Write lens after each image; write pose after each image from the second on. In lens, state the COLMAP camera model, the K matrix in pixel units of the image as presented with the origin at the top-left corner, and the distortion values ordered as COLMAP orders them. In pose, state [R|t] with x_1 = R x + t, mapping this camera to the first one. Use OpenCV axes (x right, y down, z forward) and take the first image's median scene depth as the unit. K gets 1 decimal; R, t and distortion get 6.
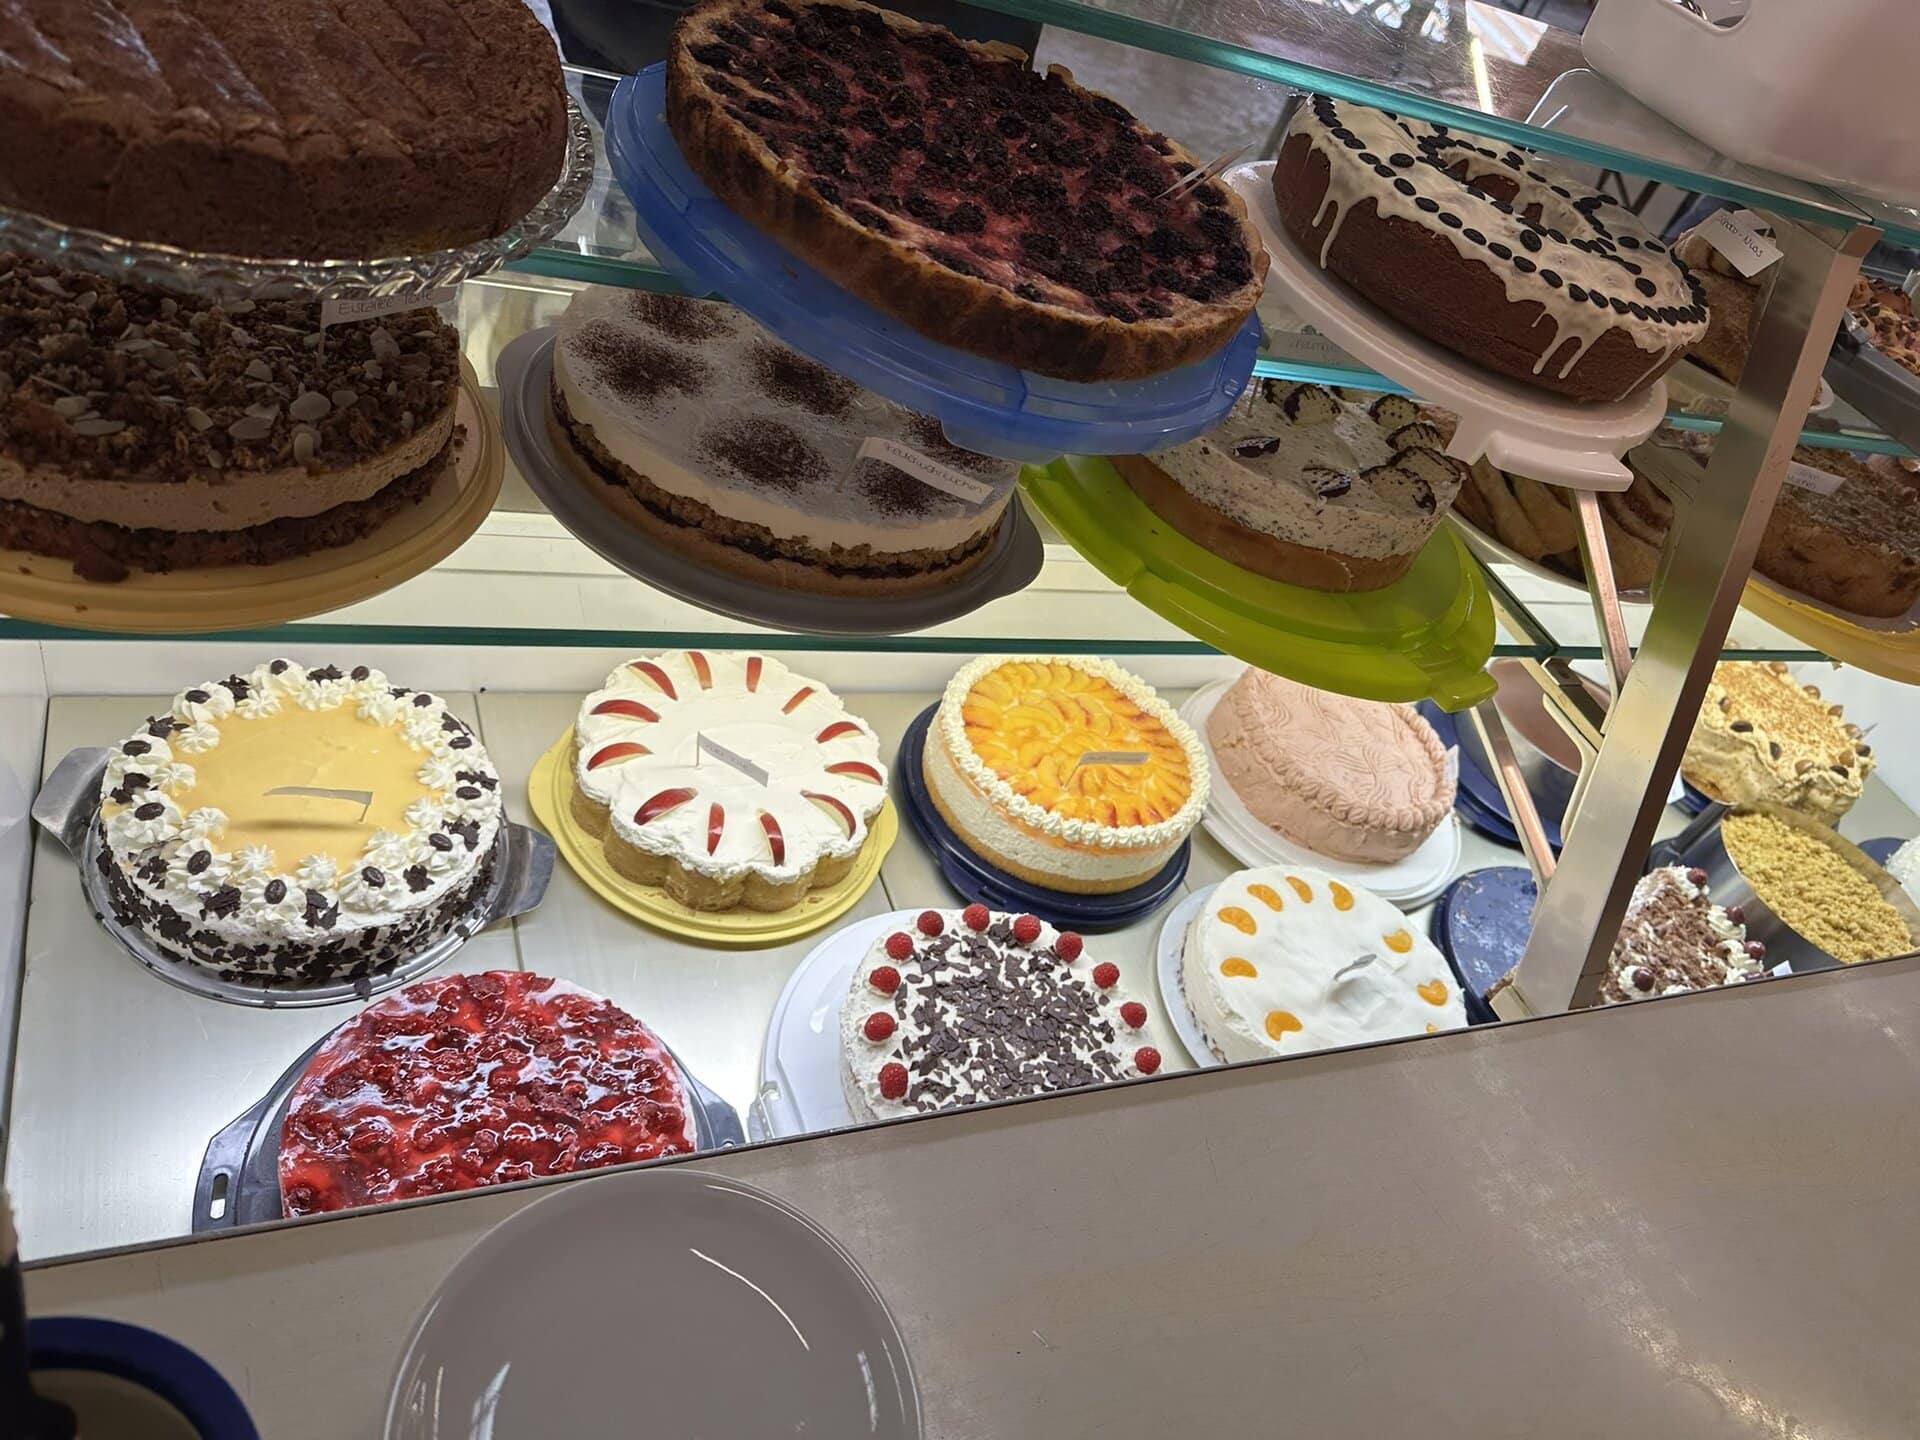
lens RADIAL K [[1335.5, 0, 959.6], [0, 1335.5, 709.6], [0, 0, 1]] dist [0.089749, -0.141184]
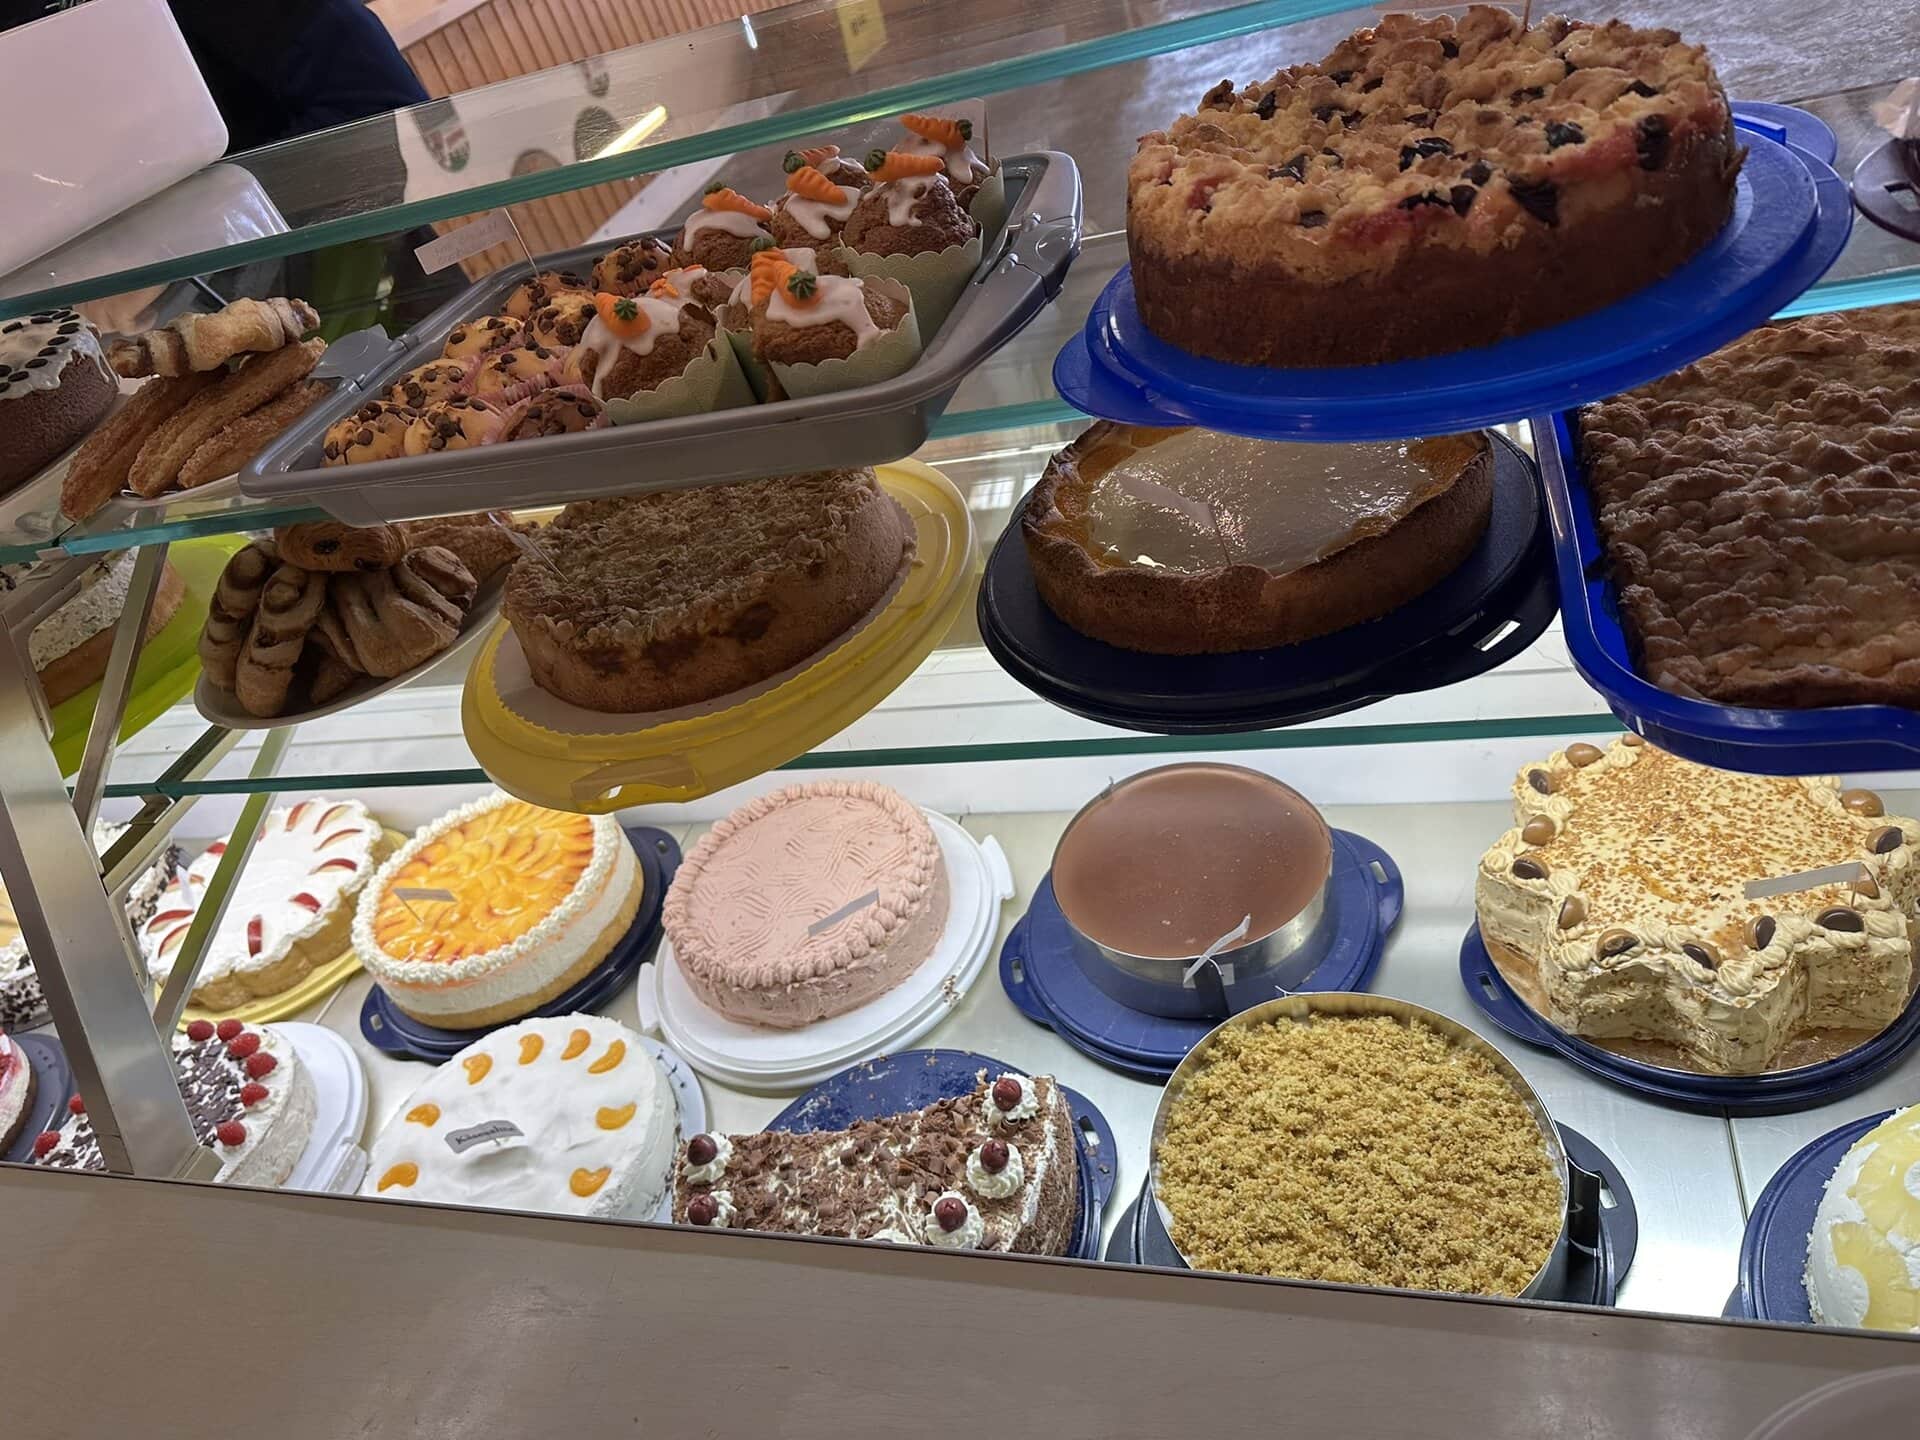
lens RADIAL K [[1335.5, 0, 959.6], [0, 1335.5, 709.6], [0, 0, 1]] dist [0.089749, -0.141184]
pose [[0.682003, -0.069616, -0.728028, 0.845871], [0.013535, 0.996490, -0.082608, -0.011634], [0.731224, 0.046486, 0.680552, 0.414584]]
